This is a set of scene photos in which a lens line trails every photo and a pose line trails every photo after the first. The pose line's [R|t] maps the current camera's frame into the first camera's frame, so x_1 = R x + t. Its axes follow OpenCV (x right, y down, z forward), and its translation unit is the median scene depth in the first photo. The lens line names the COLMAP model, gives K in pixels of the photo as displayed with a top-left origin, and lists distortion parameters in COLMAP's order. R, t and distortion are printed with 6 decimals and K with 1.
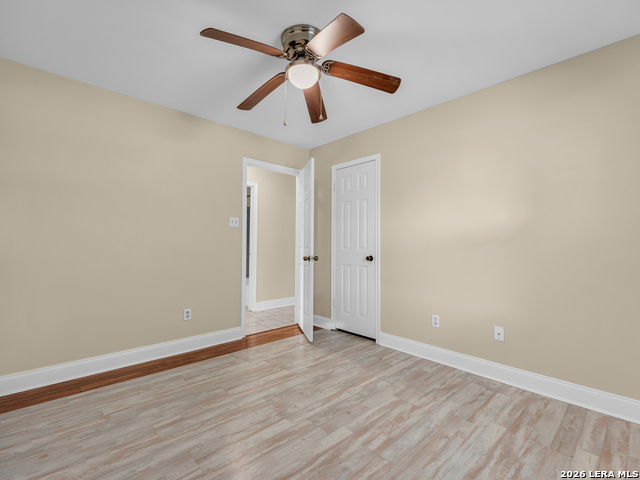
lens RADIAL K [[301.7, 0, 320.0], [0, 301.7, 240.0], [0, 0, 1]] dist [0.031705, -0.012114]
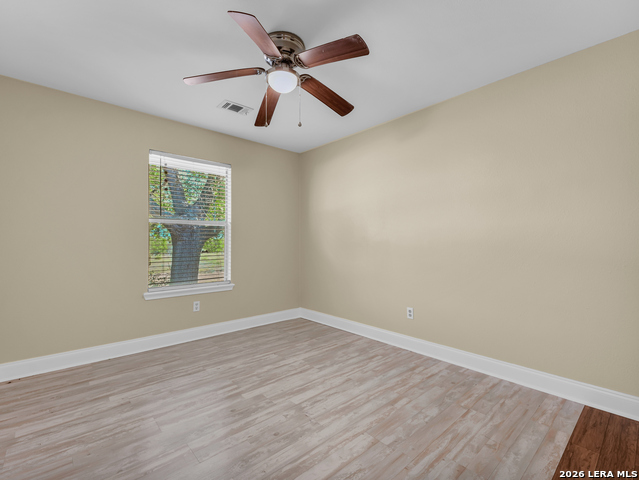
lens RADIAL K [[300.3, 0, 314.1], [0, 300.3, 238.8], [0, 0, 1]] dist [0.035668, -0.016539]
pose [[-0.999176, -0.005104, 0.040253, -0.212006], [-0.006623, 0.999267, -0.037709, 0.040552], [-0.040031, -0.037945, -0.998478, 2.040042]]
